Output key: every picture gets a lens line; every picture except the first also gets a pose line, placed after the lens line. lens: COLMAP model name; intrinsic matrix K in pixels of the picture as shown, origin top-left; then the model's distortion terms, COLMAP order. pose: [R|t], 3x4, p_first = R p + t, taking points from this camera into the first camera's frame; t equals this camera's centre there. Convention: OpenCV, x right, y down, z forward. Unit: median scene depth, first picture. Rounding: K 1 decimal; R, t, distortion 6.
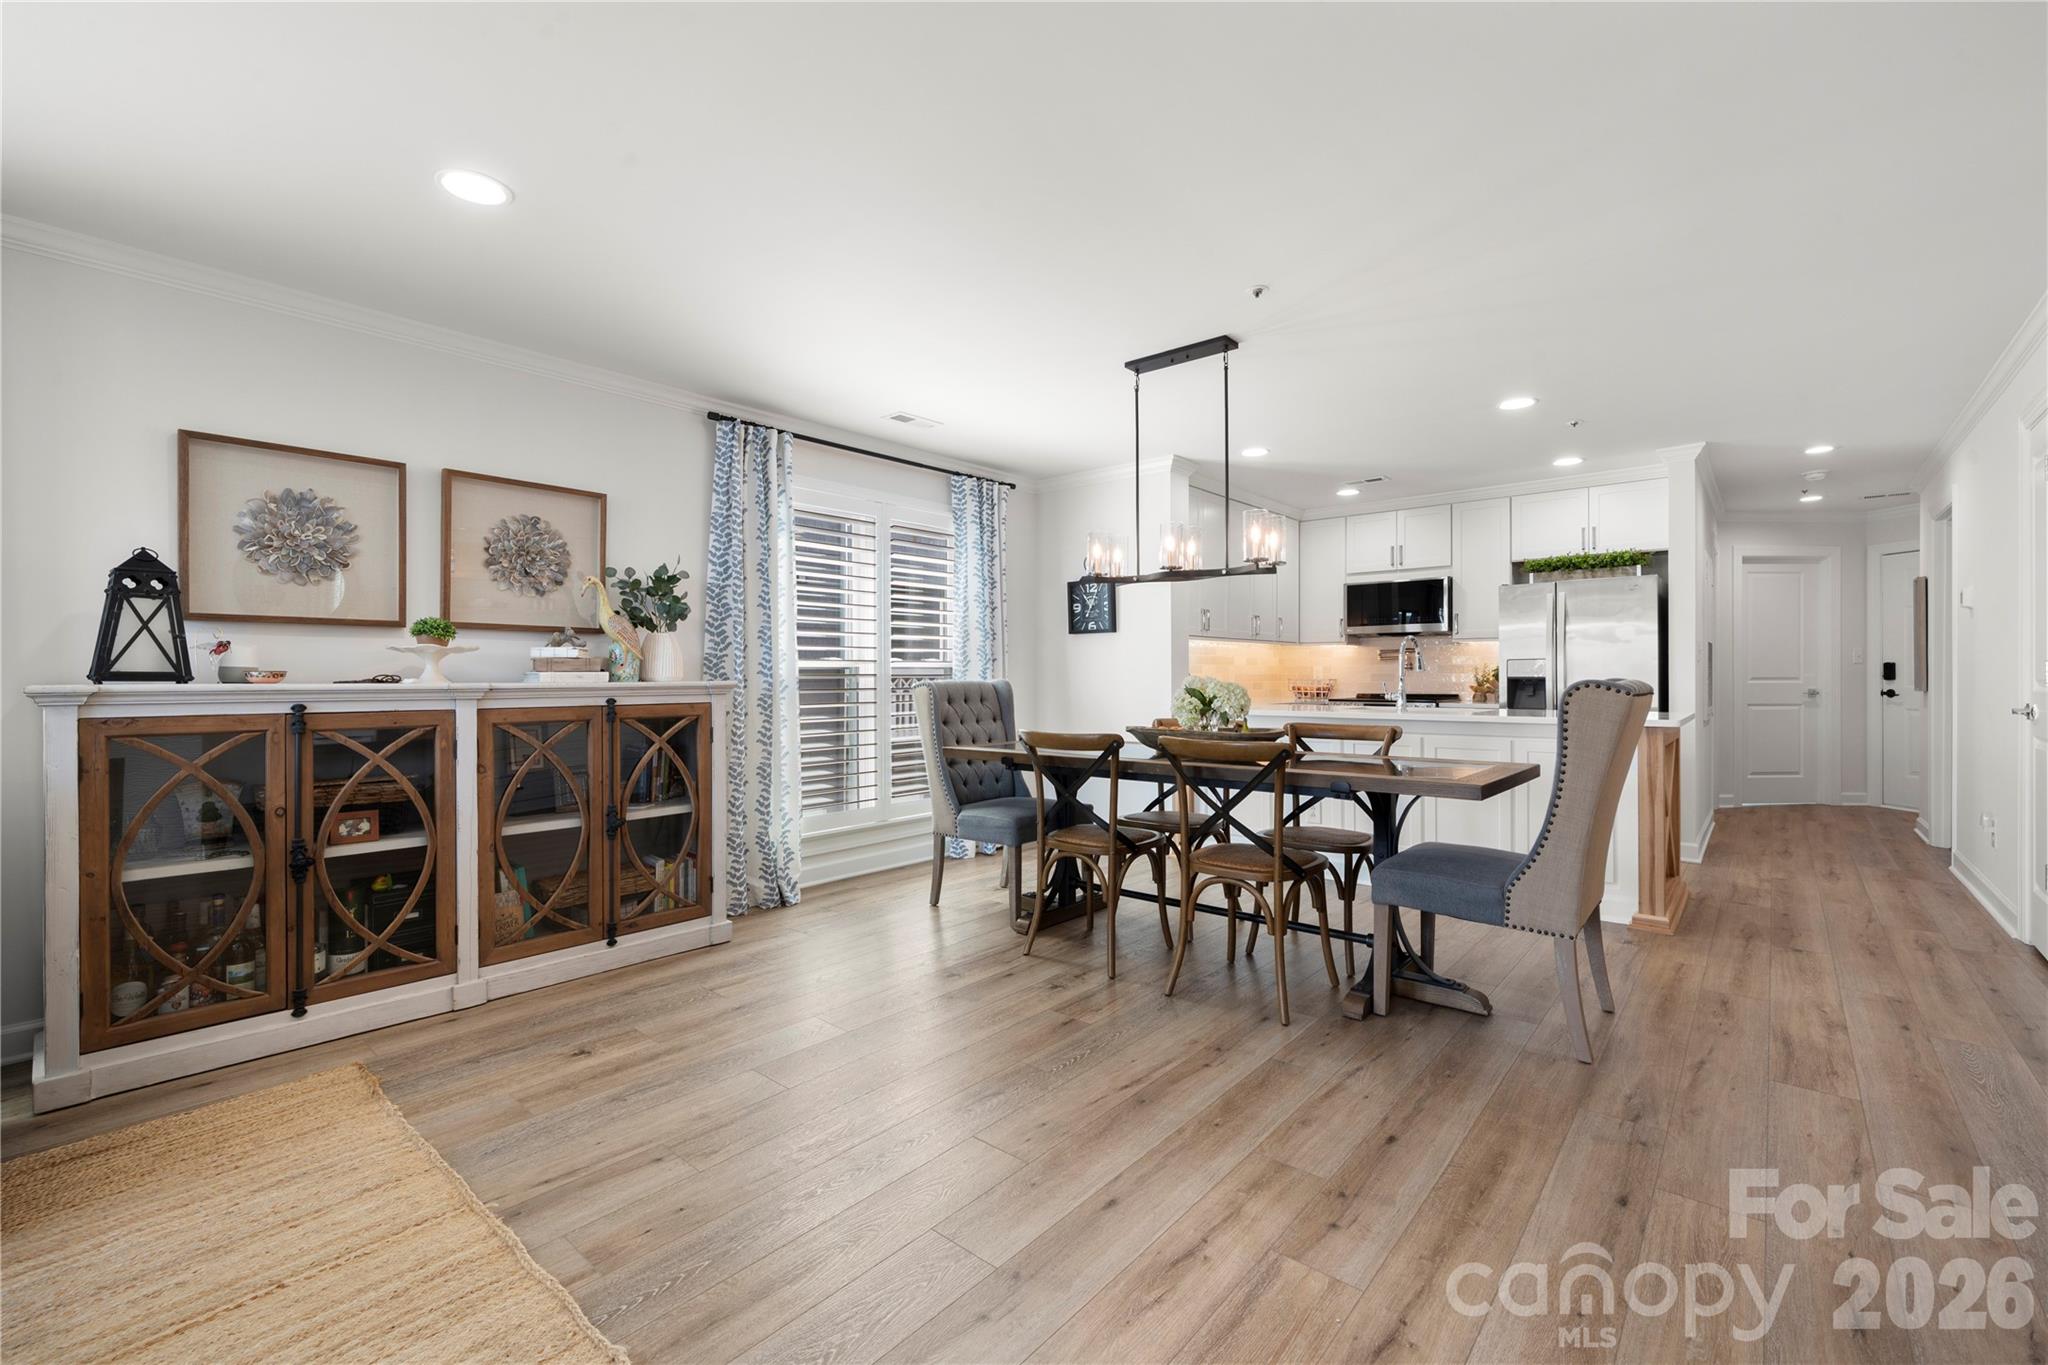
lens RADIAL K [[855.8, 0, 1023.5], [0, 855.8, 677.7], [0, 0, 1]] dist [0.000843, -0.000257]
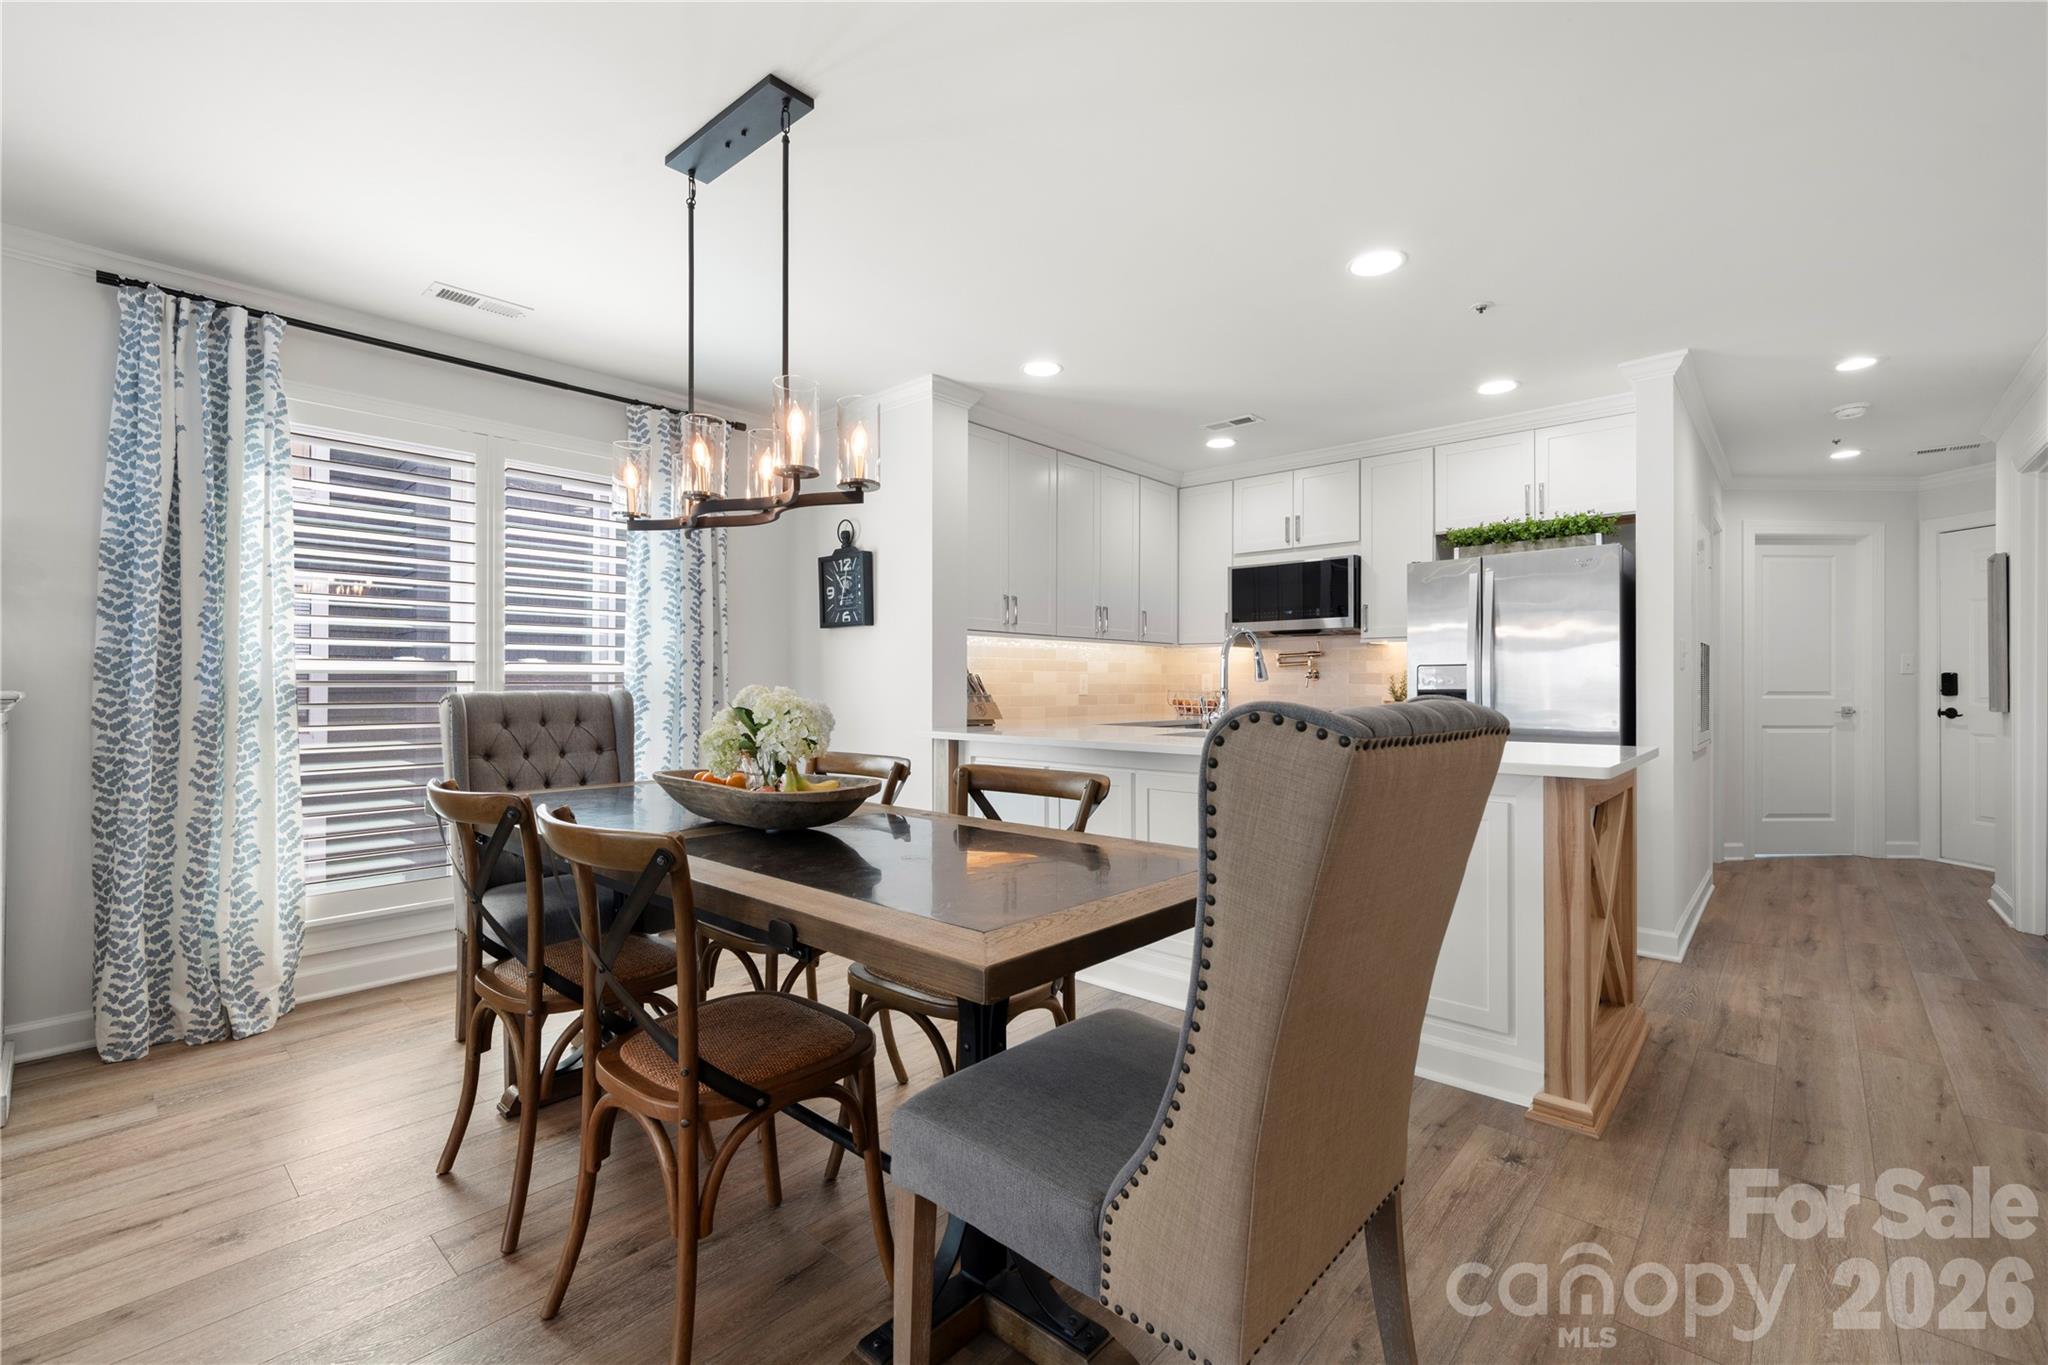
lens RADIAL K [[865.6, 0, 1024.0], [0, 865.6, 682.5], [0, 0, 1]] dist [0.000534, 0.000135]
pose [[0.999846, 0.004844, -0.016838, 0.329830], [-0.004919, 0.999978, -0.004407, -0.002767], [0.016817, 0.004490, 0.999849, 0.354395]]
